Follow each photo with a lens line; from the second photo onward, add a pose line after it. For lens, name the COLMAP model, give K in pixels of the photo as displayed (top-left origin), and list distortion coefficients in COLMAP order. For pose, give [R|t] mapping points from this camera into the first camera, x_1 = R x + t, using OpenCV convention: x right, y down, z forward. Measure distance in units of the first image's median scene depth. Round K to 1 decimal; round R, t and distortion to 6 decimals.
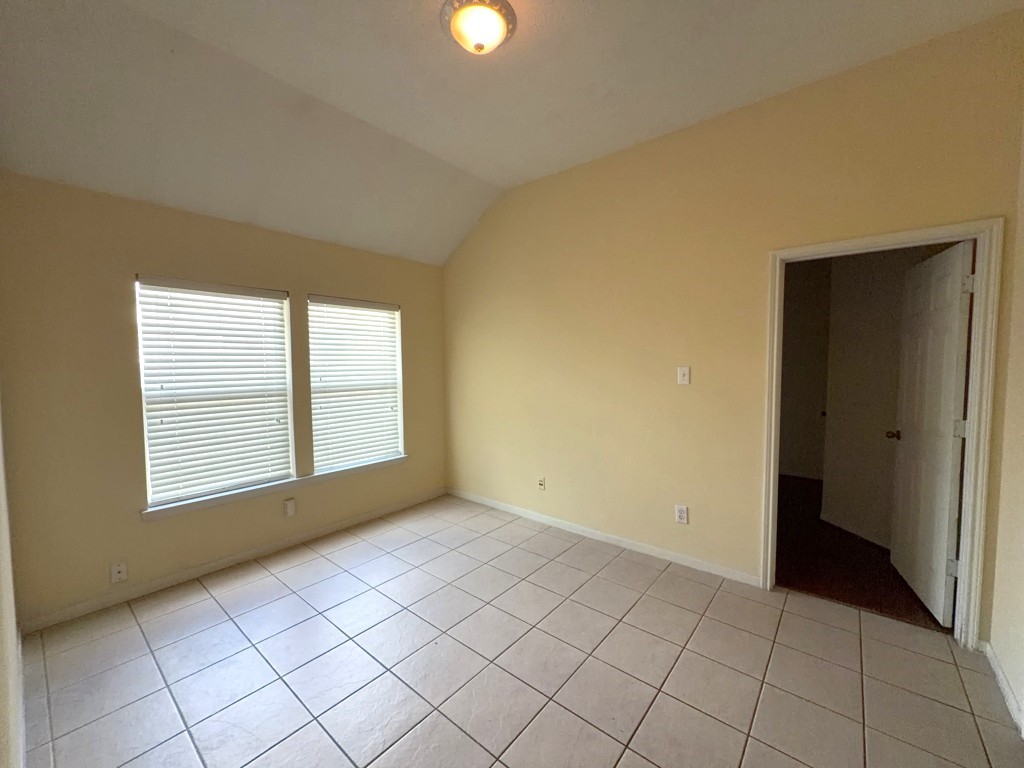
lens RADIAL K [[408.5, 0, 509.4], [0, 408.5, 385.8], [0, 0, 1]] dist [0.000252, -0.000098]
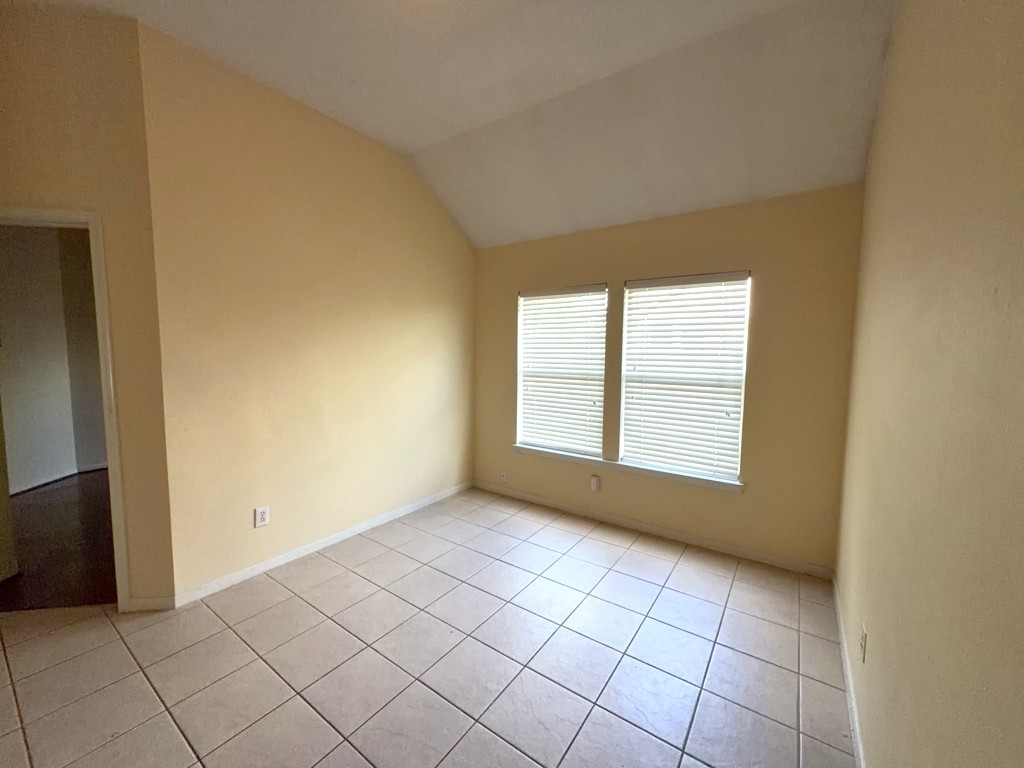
lens RADIAL K [[408.5, 0, 509.3], [0, 408.5, 381.8], [0, 0, 1]] dist [0.000252, -0.000098]
pose [[0.078917, 0.086761, -0.993099, 0.487169], [-0.065788, 0.994487, 0.081655, -0.044189], [0.994708, 0.058890, 0.084189, 0.645447]]
